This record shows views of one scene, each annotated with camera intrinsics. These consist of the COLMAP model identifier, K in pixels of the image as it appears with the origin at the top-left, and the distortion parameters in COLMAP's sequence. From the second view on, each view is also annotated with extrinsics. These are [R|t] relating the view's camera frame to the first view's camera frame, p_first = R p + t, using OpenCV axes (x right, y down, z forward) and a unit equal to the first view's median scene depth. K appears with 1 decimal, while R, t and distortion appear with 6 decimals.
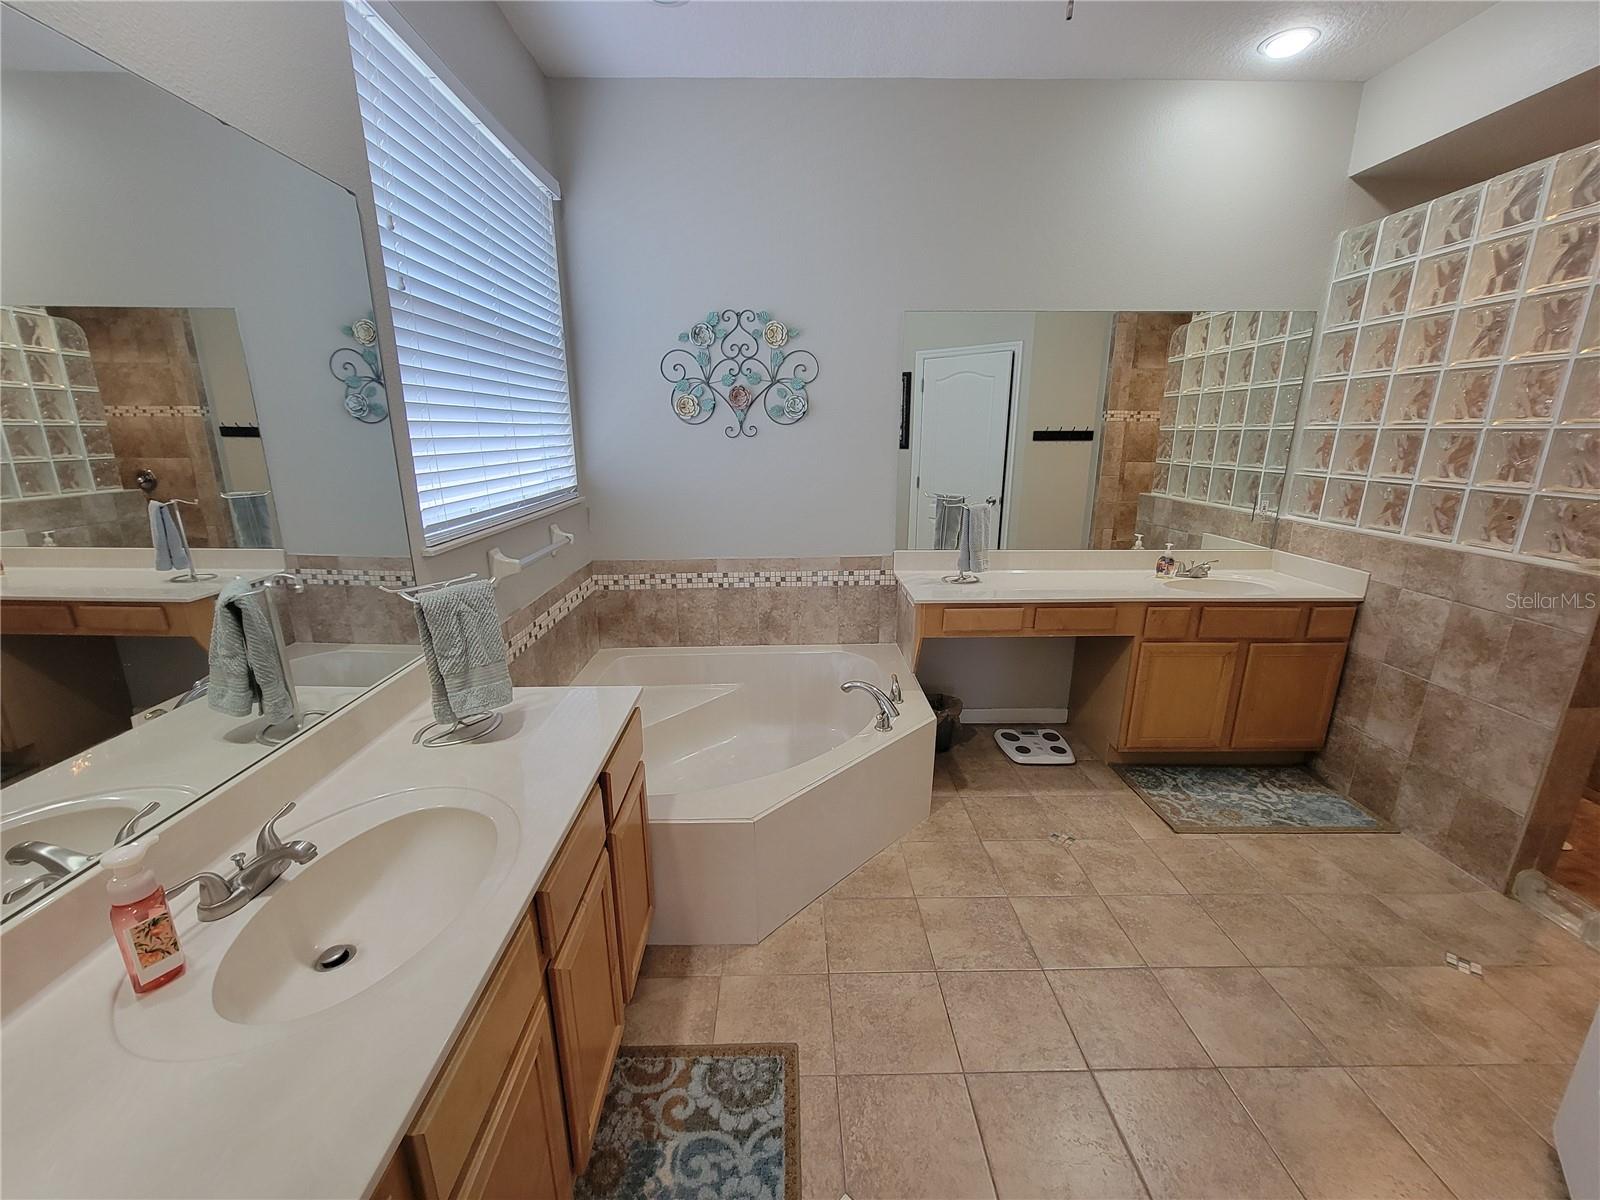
lens RADIAL K [[660.1, 0, 798.7], [0, 660.1, 614.2], [0, 0, 1]] dist [-0.002857, 0.000132]
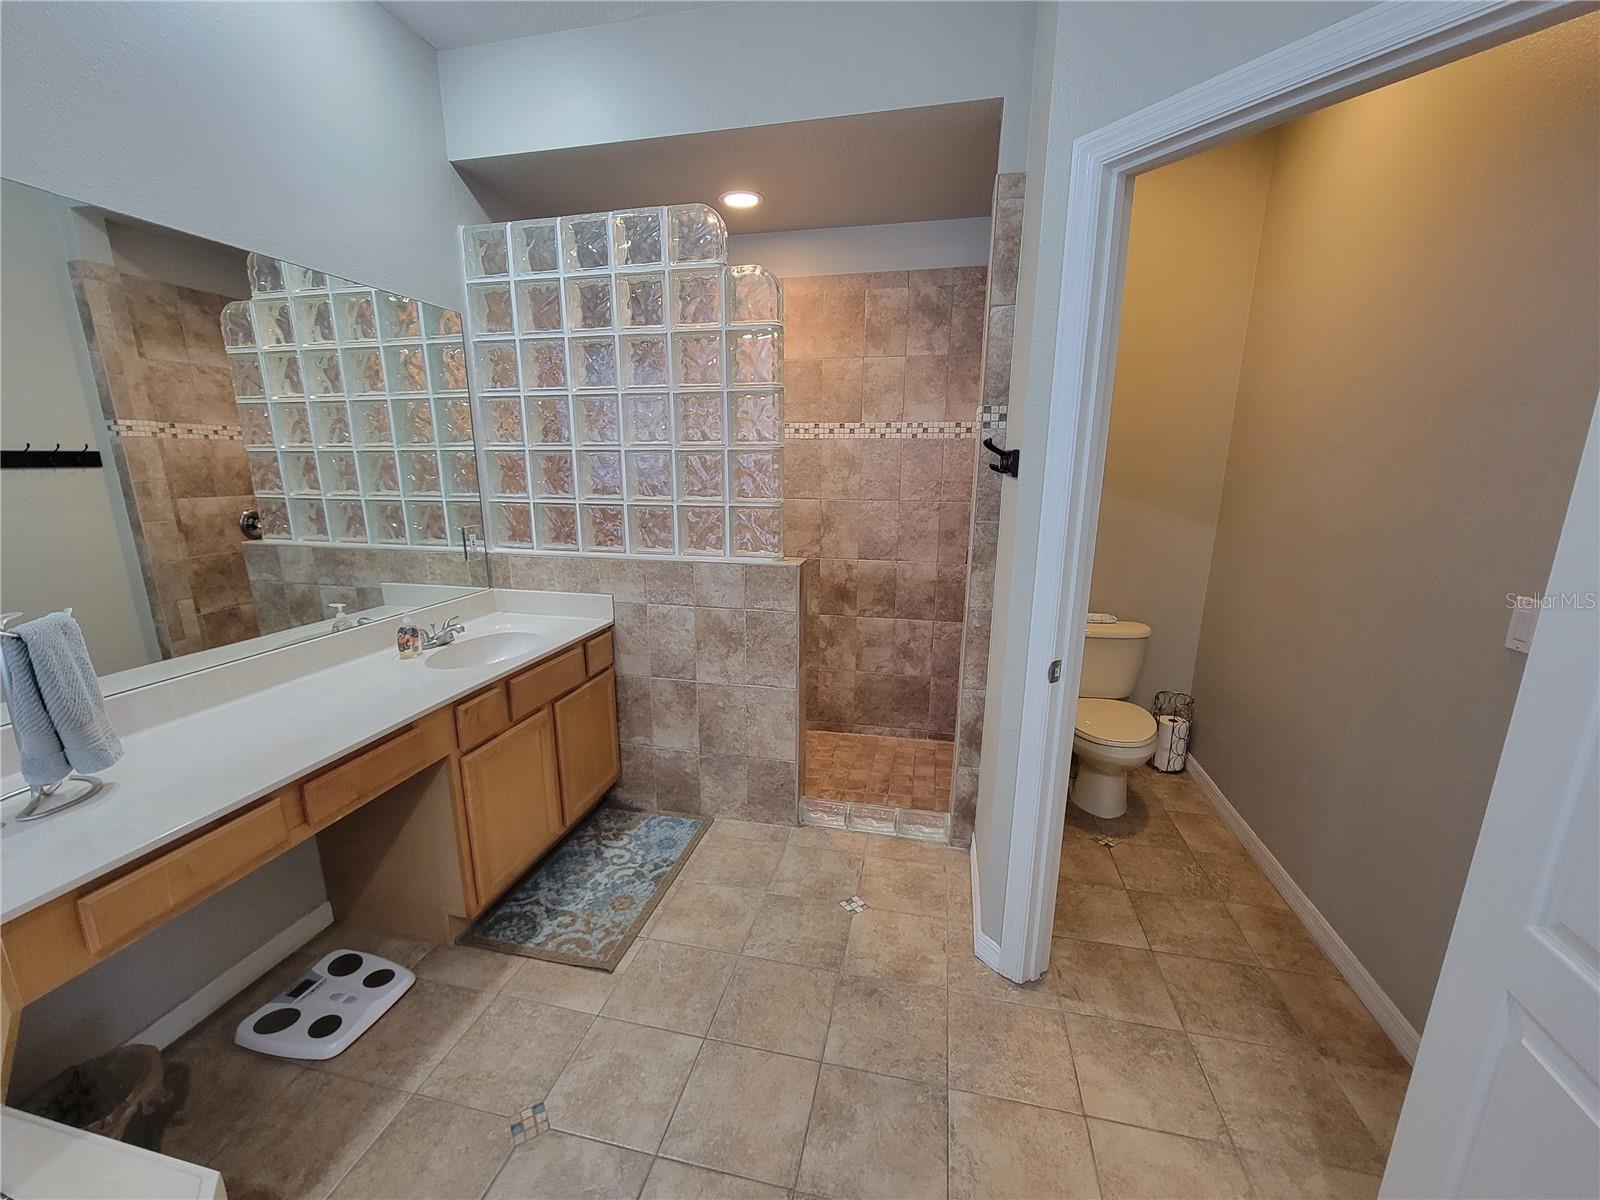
lens RADIAL K [[660.1, 0, 798.7], [0, 660.1, 614.2], [0, 0, 1]] dist [-0.002857, 0.000132]
pose [[0.247491, -0.222042, 0.943104, -0.002009], [0.255349, 0.953921, 0.157579, -0.116701], [-0.934636, 0.201821, 0.292785, 0.443519]]
